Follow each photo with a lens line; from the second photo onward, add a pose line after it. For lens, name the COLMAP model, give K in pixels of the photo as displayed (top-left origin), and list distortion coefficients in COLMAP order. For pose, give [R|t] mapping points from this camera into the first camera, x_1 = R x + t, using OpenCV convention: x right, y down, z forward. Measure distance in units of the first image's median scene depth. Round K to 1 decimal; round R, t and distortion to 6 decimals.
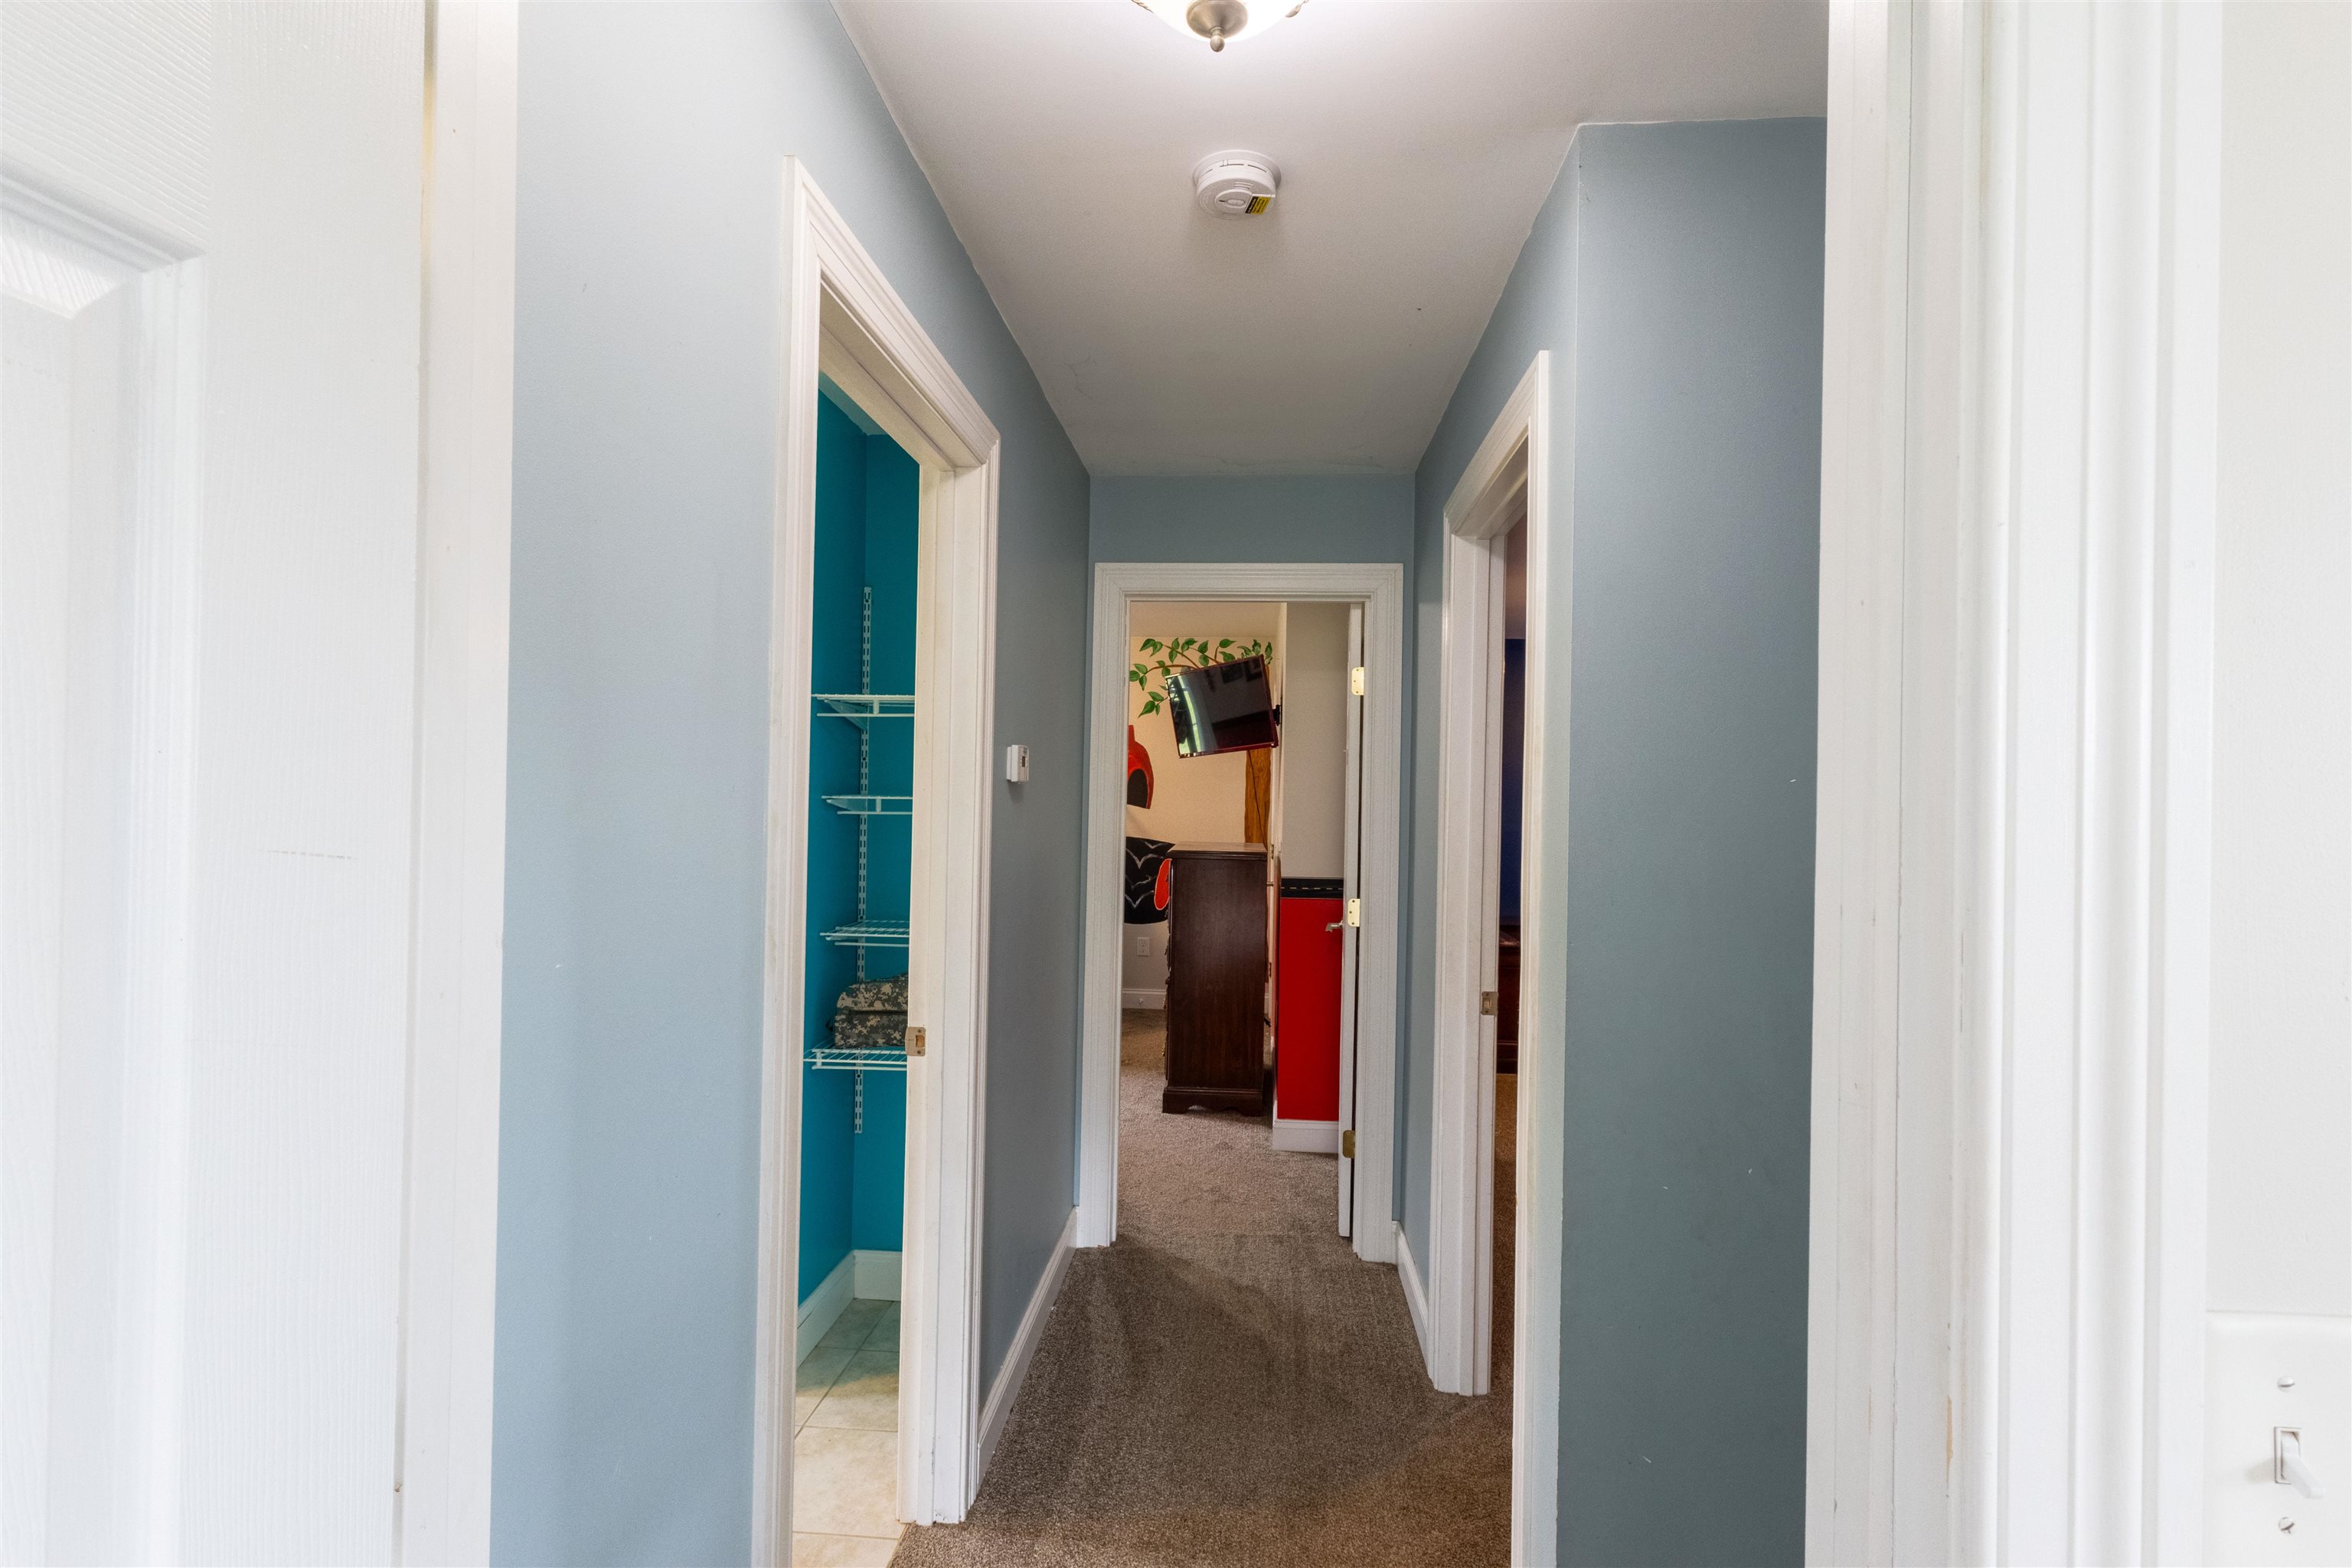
lens RADIAL K [[1078.2, 0, 1178.0], [0, 1078.2, 786.5], [0, 0, 1]] dist [0.003148, -0.000626]
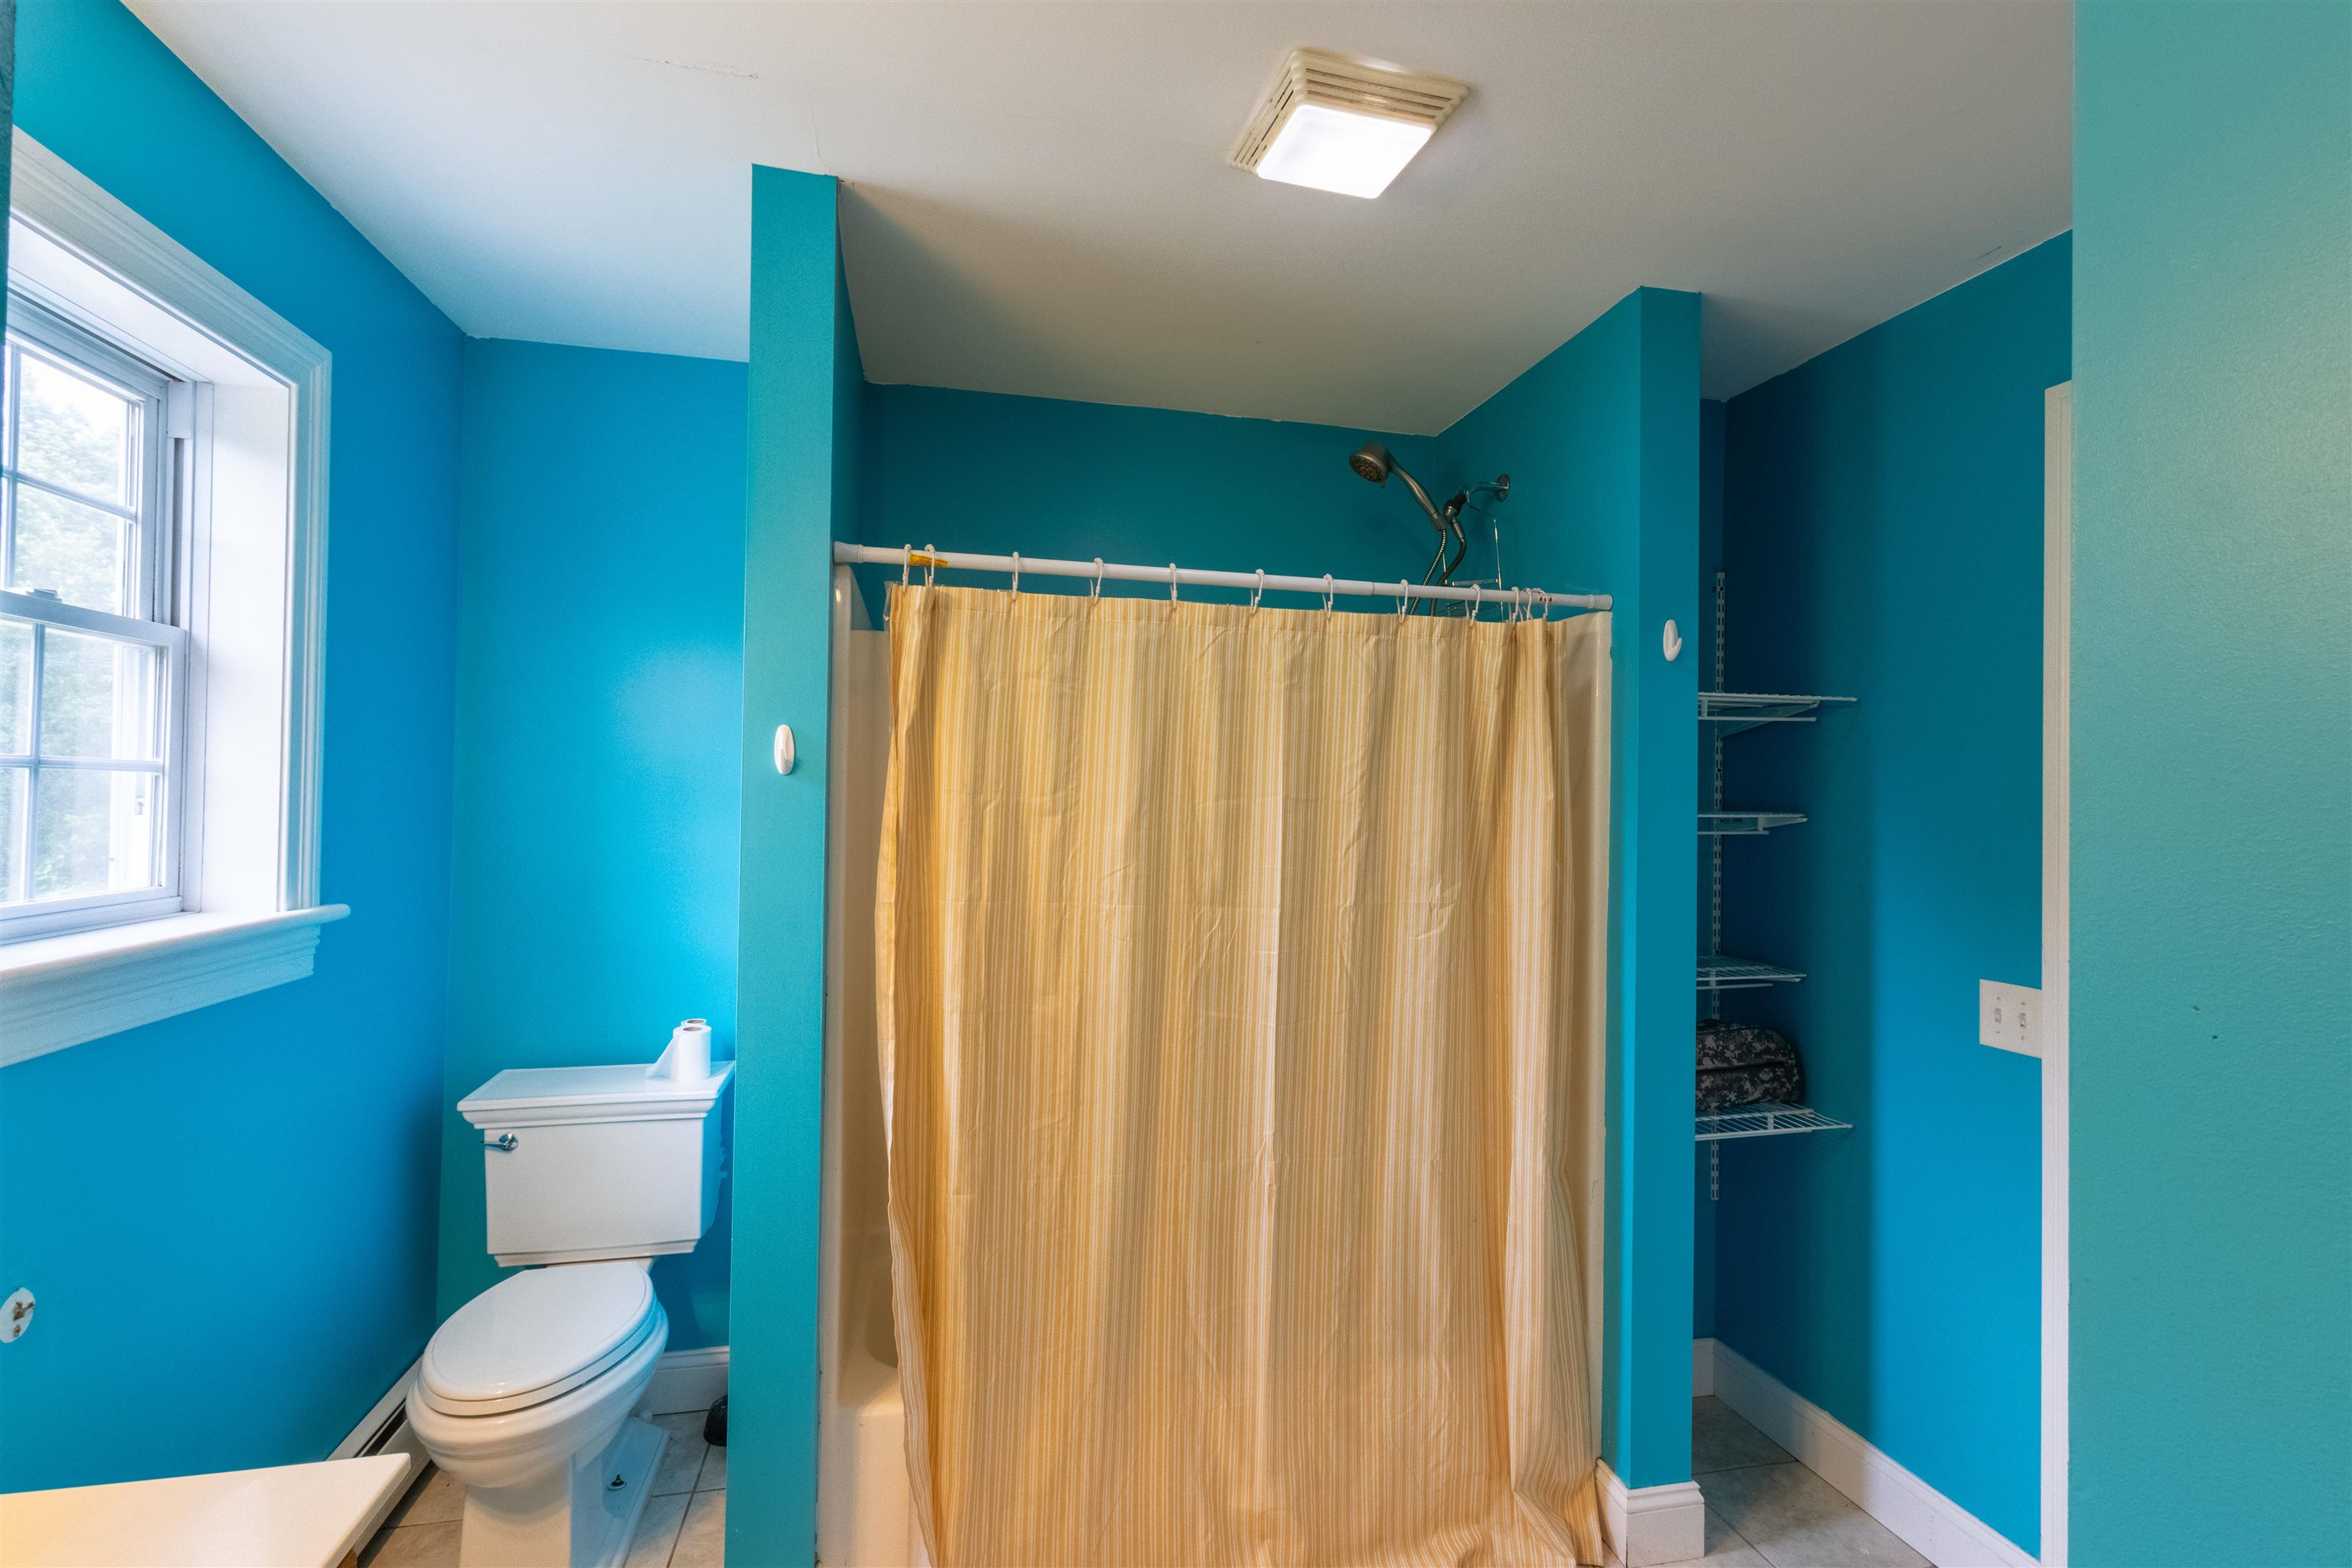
lens RADIAL K [[1078.2, 0, 1178.0], [0, 1078.2, 786.5], [0, 0, 1]] dist [0.003148, -0.000626]
pose [[0.958397, -0.002694, 0.285427, -0.911218], [0.002306, 0.999996, 0.001695, -0.015192], [-0.285430, -0.000966, 0.958399, 0.309499]]
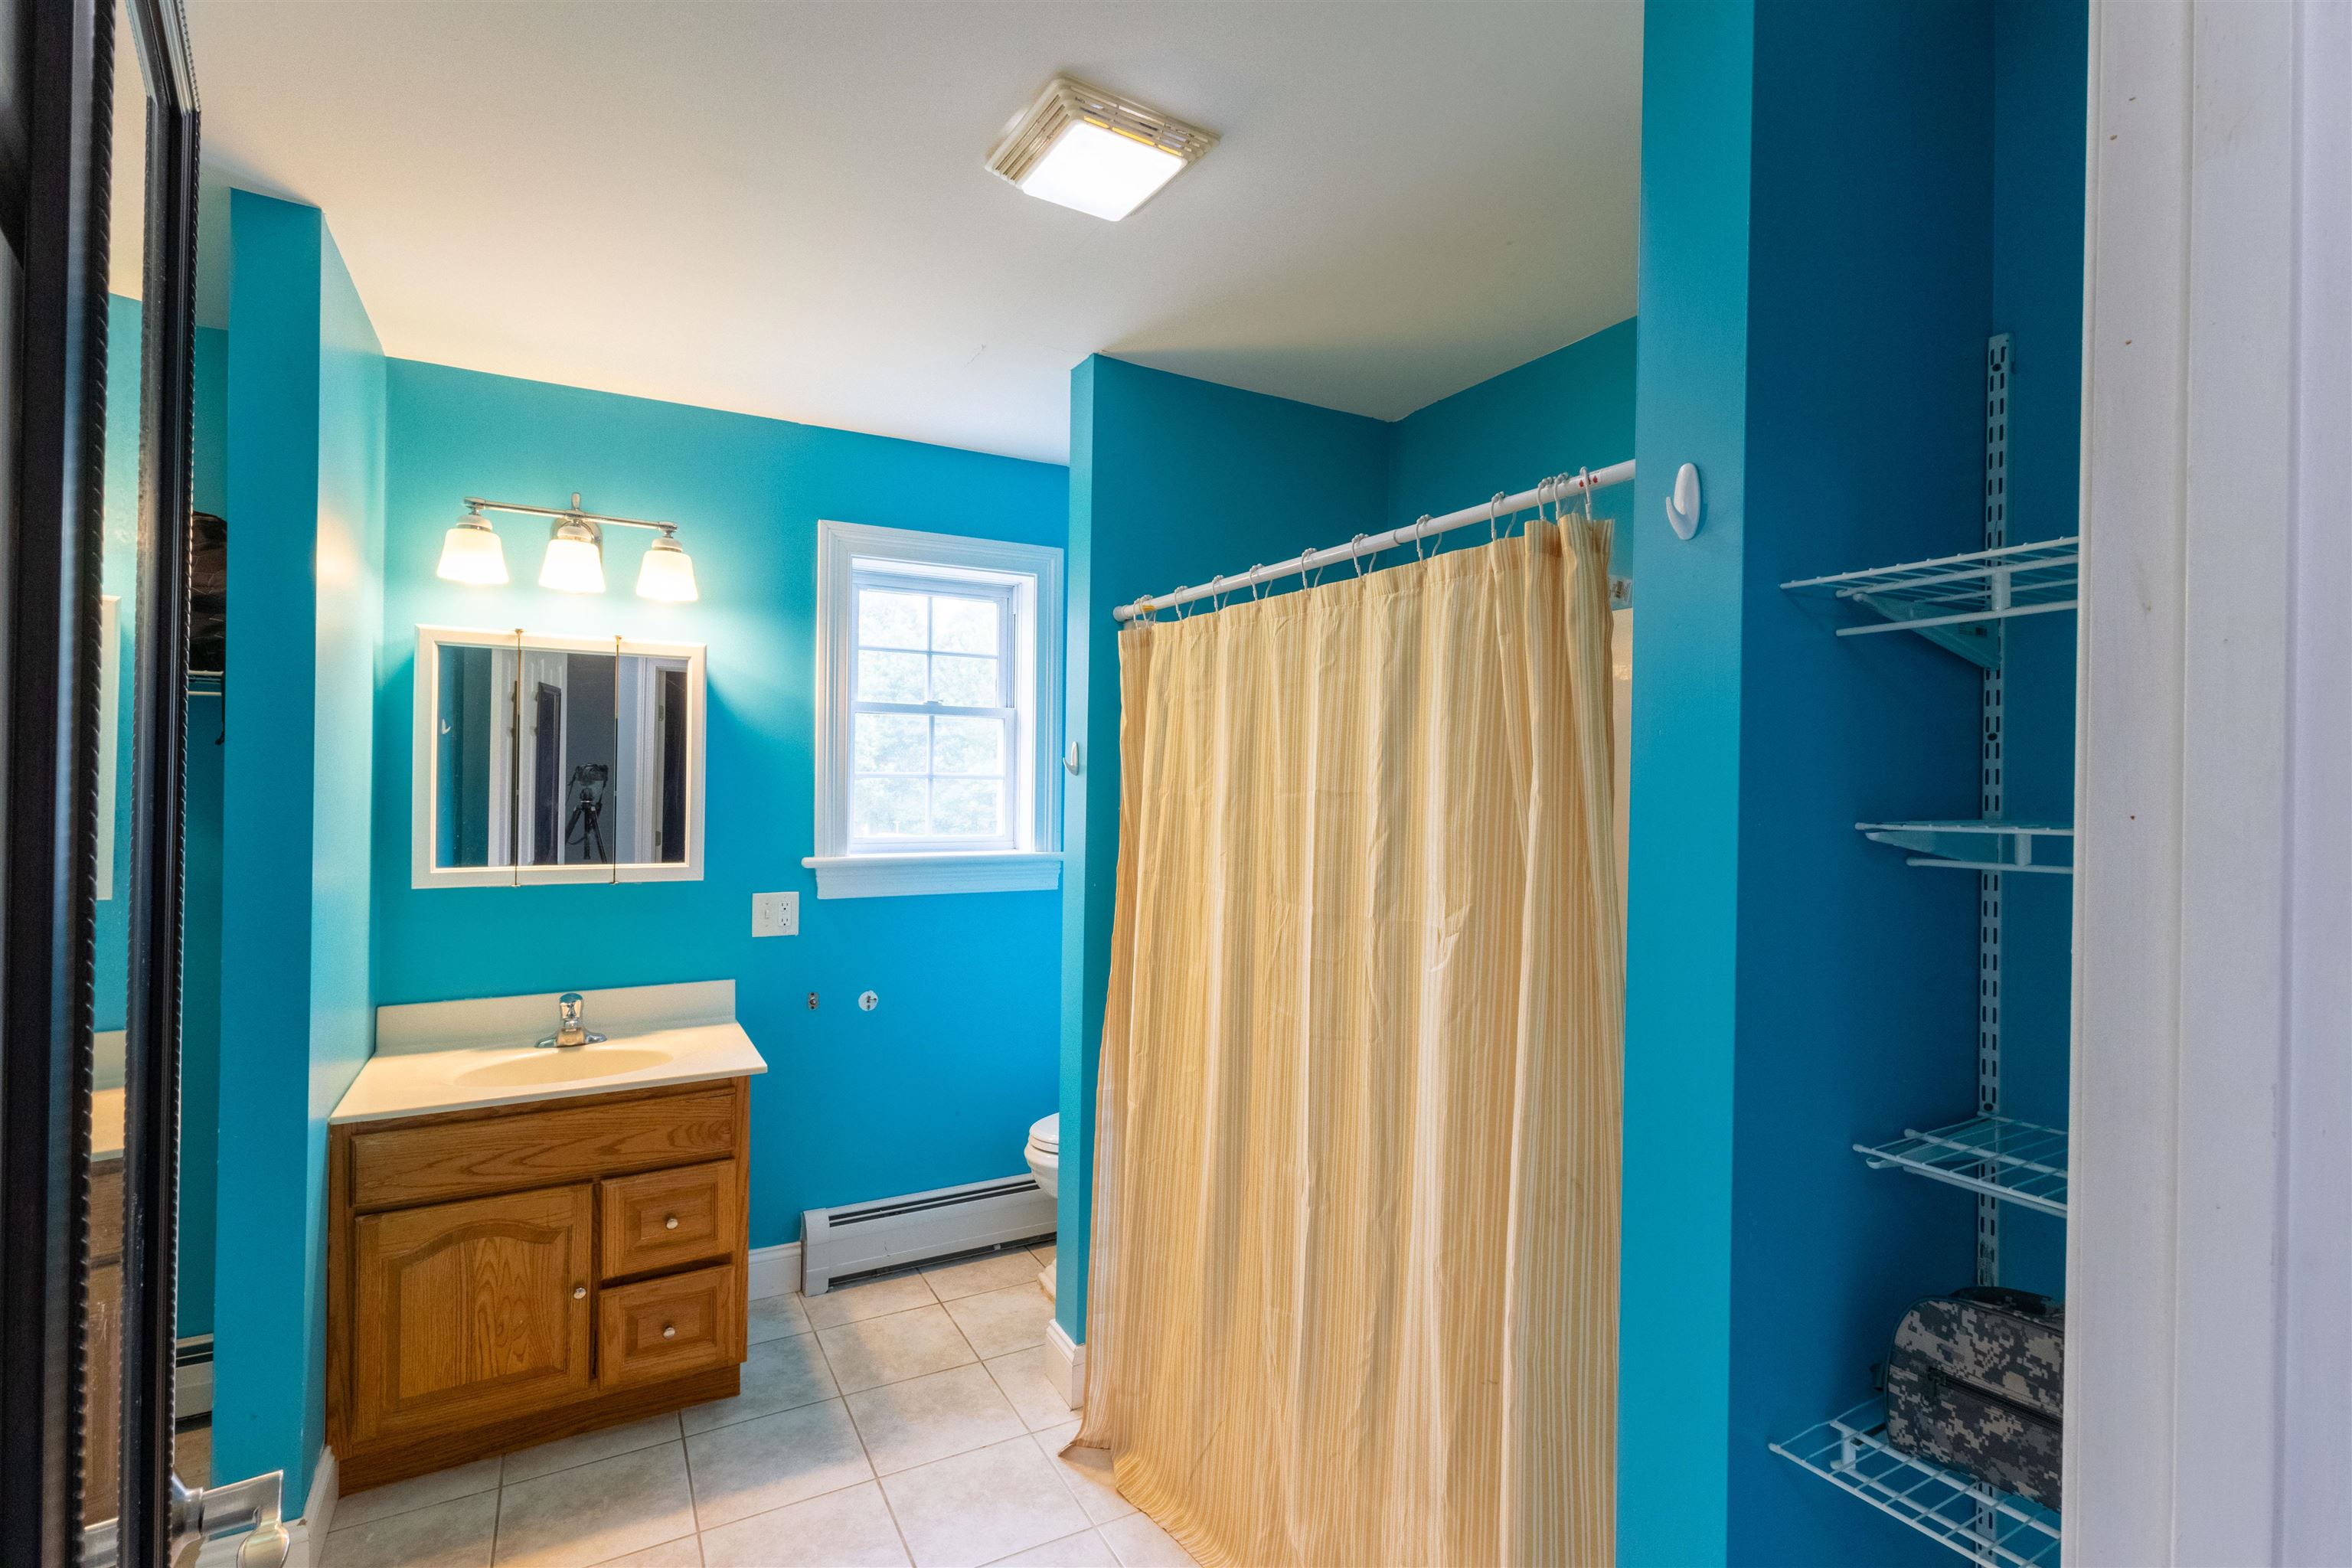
lens RADIAL K [[1078.2, 0, 1178.0], [0, 1078.2, 786.5], [0, 0, 1]] dist [0.003148, -0.000626]
pose [[0.545280, -0.009911, -0.838196, -0.119901], [0.000321, 0.999932, -0.011615, -0.001129], [0.838254, 0.006065, 0.545246, 0.548802]]
